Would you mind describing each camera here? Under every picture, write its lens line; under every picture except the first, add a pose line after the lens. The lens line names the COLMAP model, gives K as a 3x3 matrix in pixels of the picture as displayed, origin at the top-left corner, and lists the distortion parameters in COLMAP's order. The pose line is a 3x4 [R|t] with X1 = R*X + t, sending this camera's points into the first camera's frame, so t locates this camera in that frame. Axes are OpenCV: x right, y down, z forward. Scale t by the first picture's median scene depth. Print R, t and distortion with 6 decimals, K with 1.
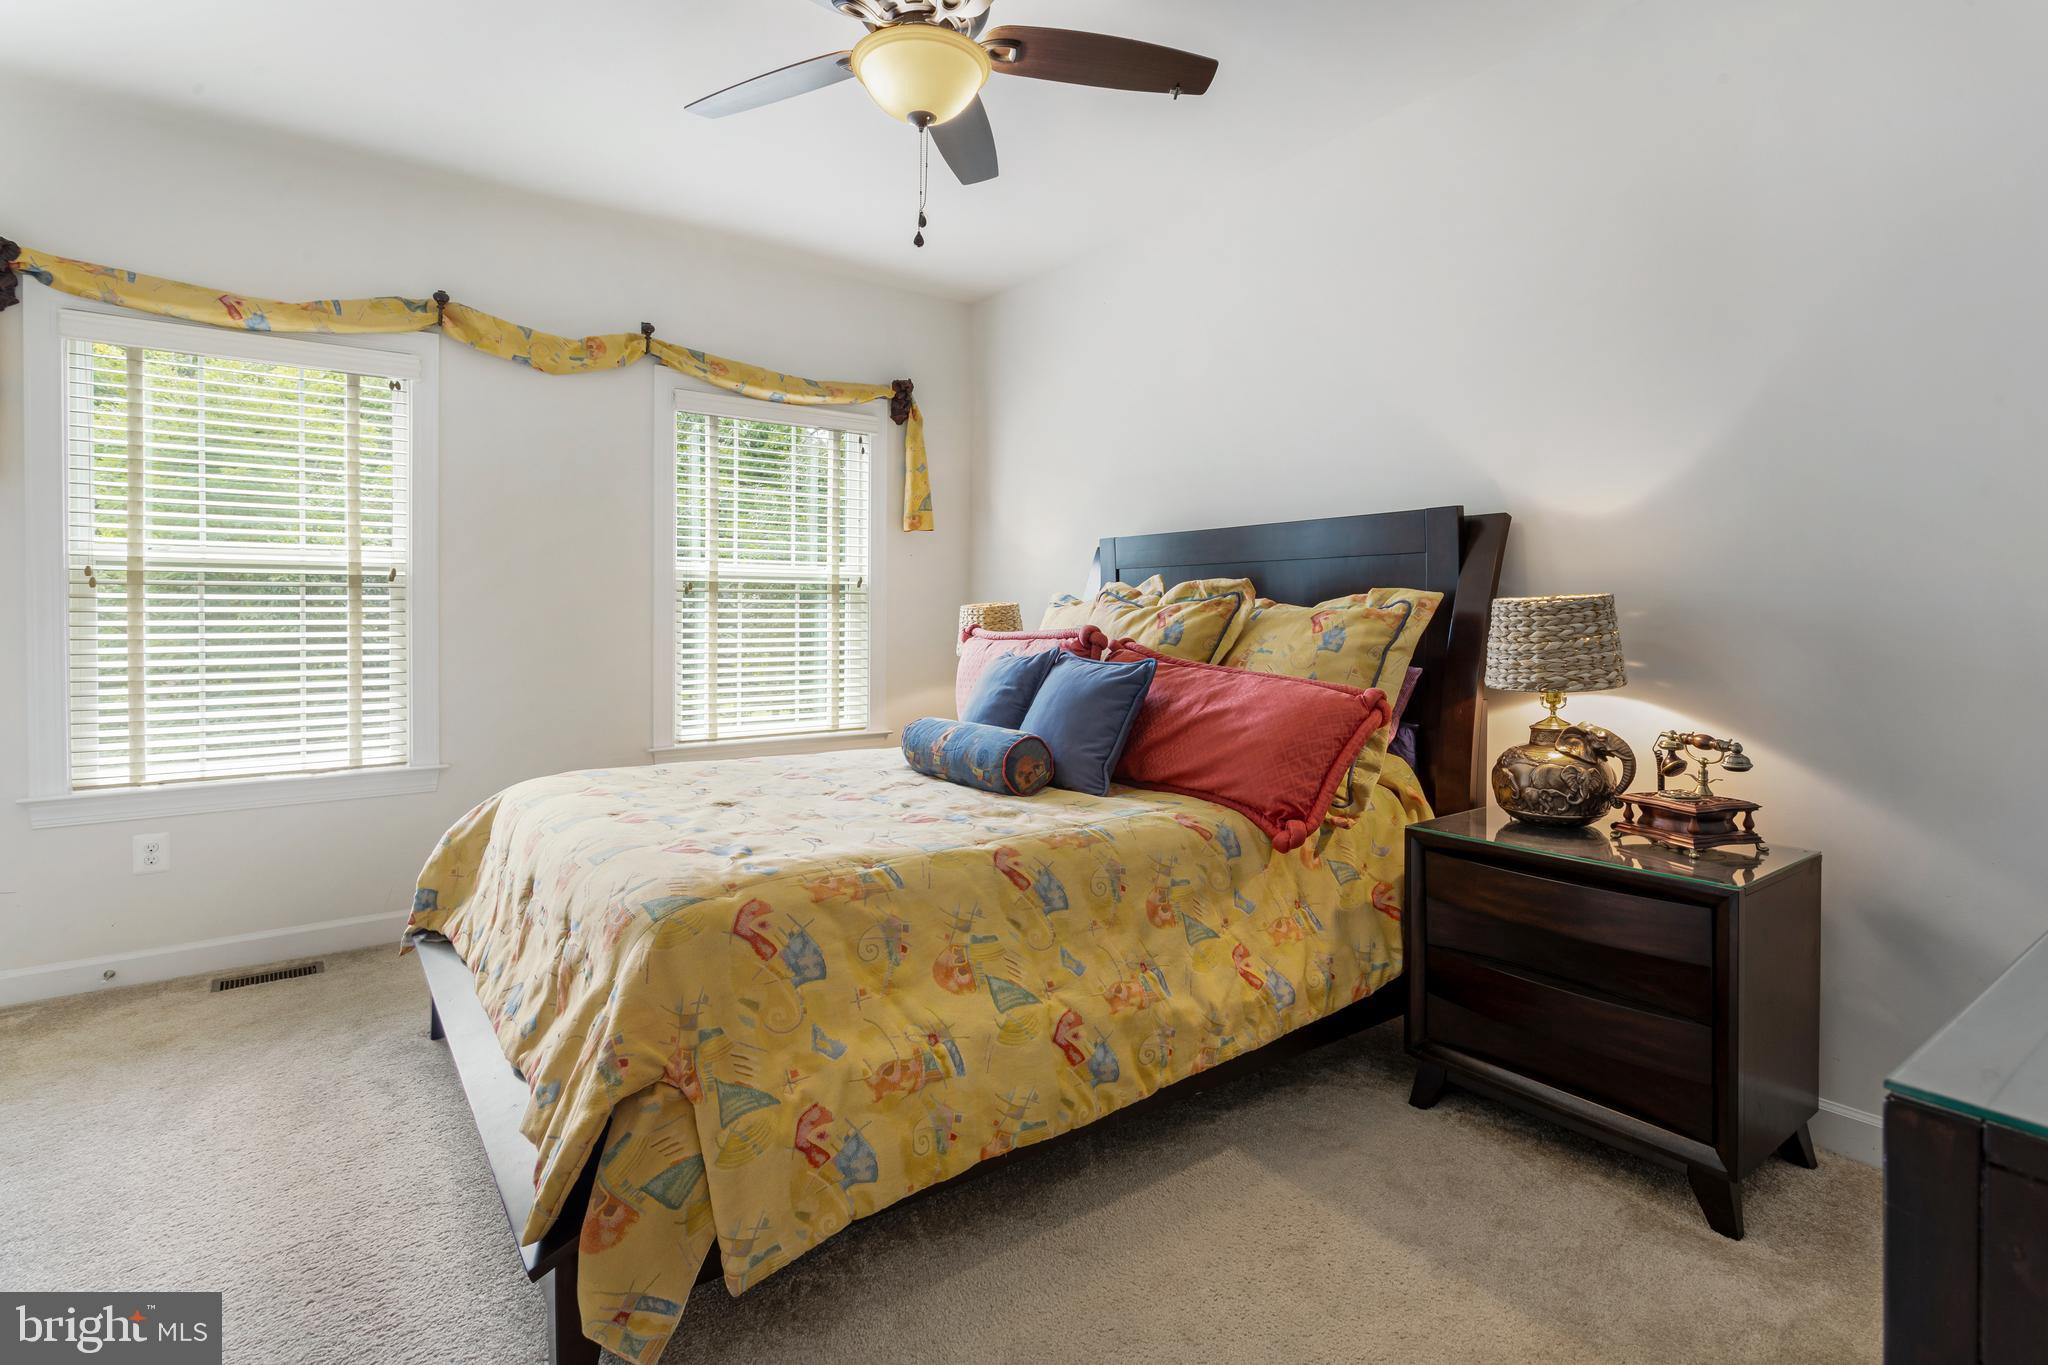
lens RADIAL K [[1016.9, 0, 1018.6], [0, 1016.9, 621.7], [0, 0, 1]] dist [0.003094, 0.000914]
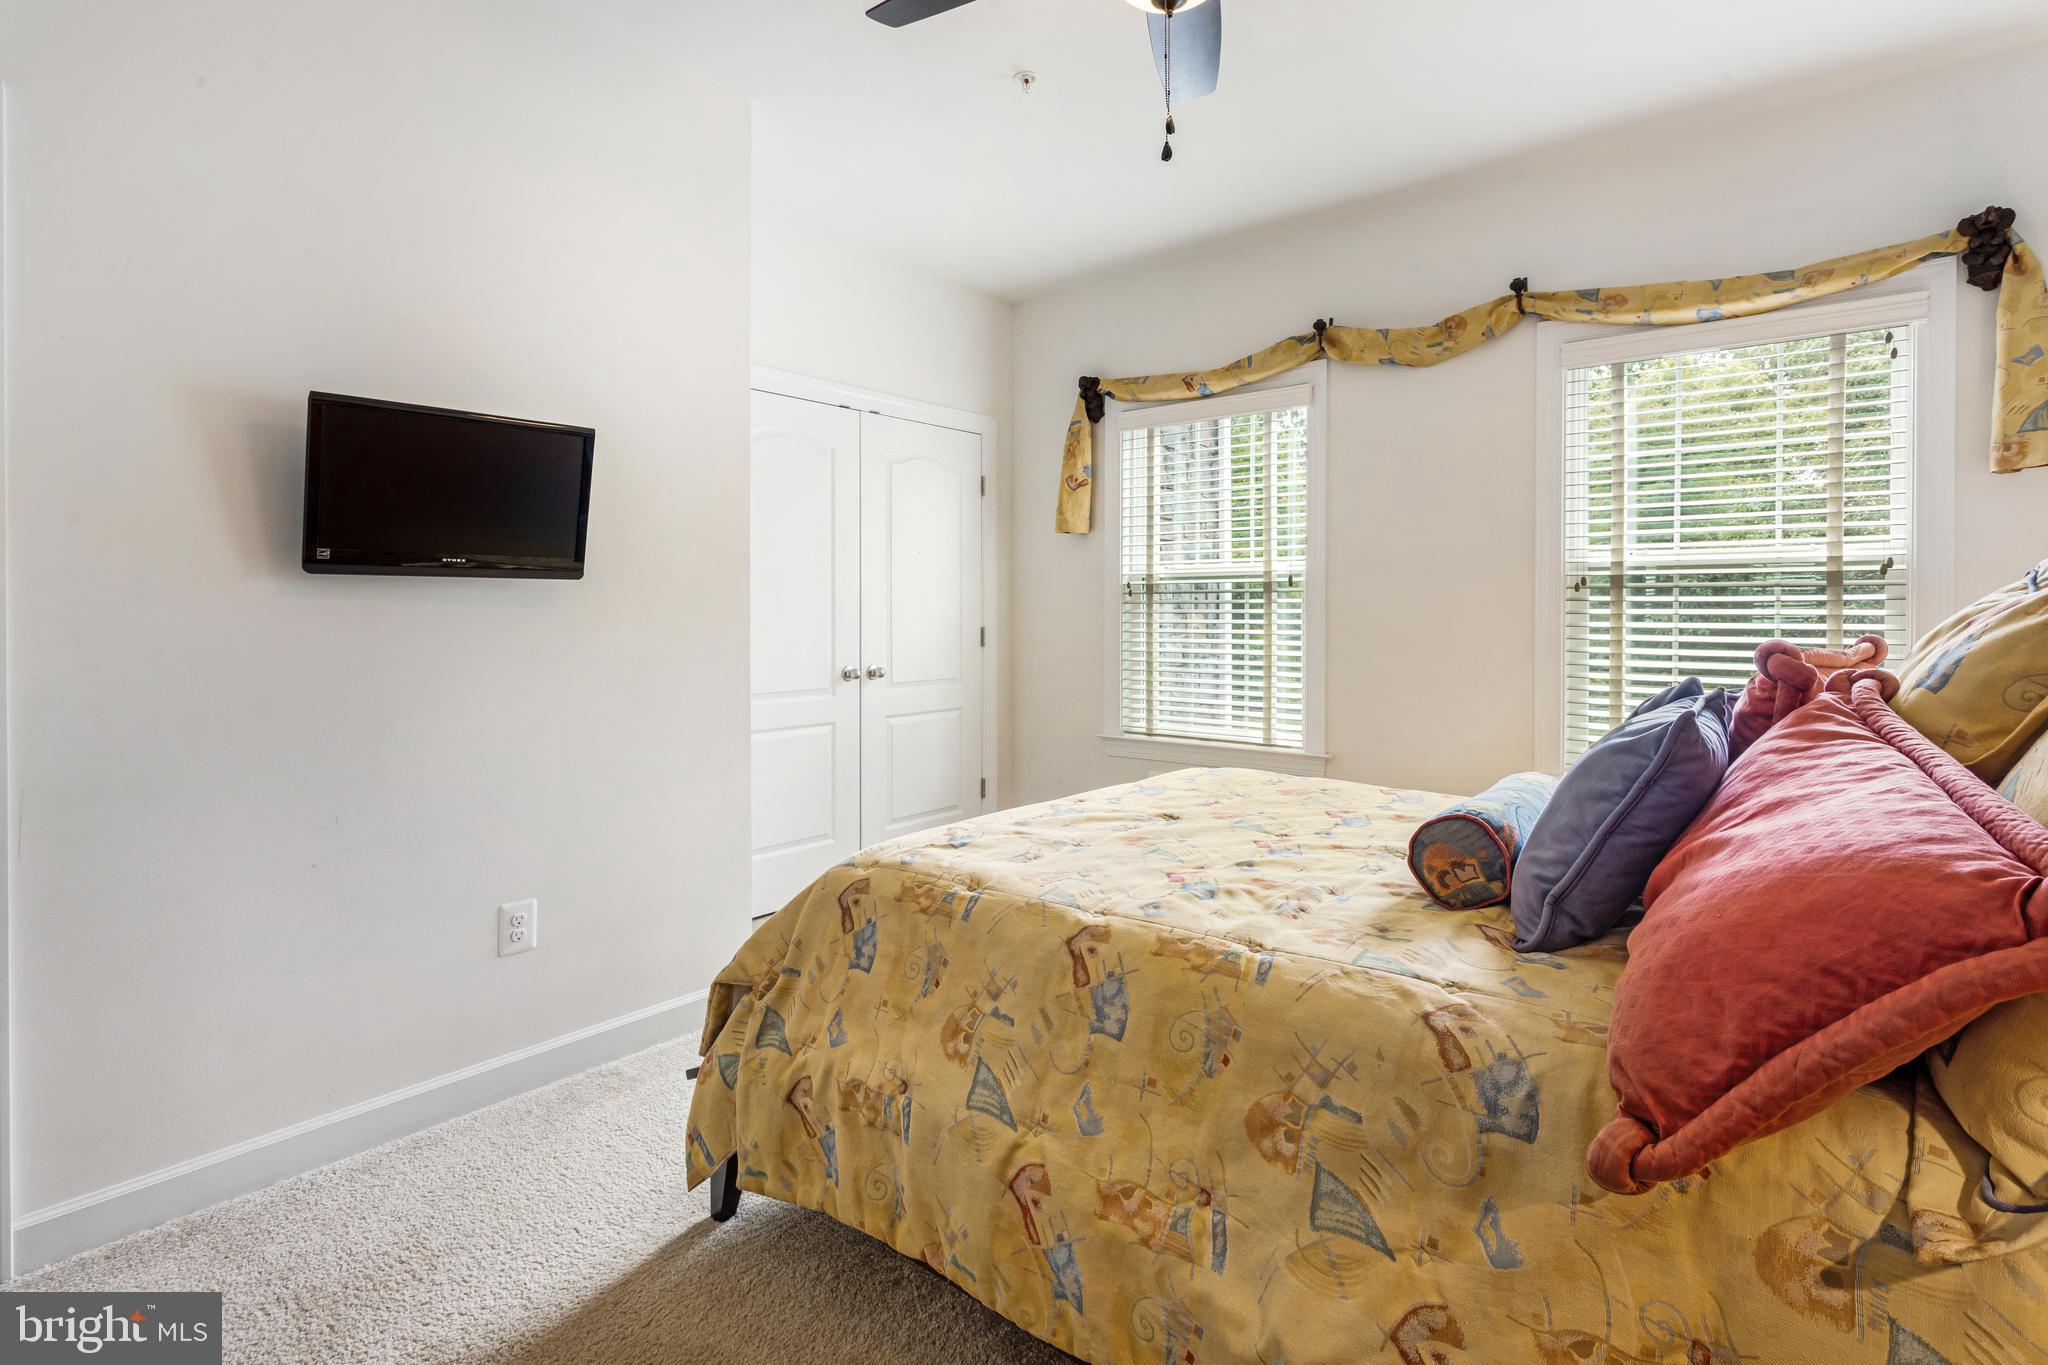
lens RADIAL K [[994.1, 0, 1015.8], [0, 994.1, 609.9], [0, 0, 1]] dist [0.002543, 0.001291]
pose [[0.244579, -0.002258, -0.969627, 0.396433], [-0.008652, 0.999952, -0.004511, -0.005530], [0.969591, 0.009492, 0.244548, 0.434741]]
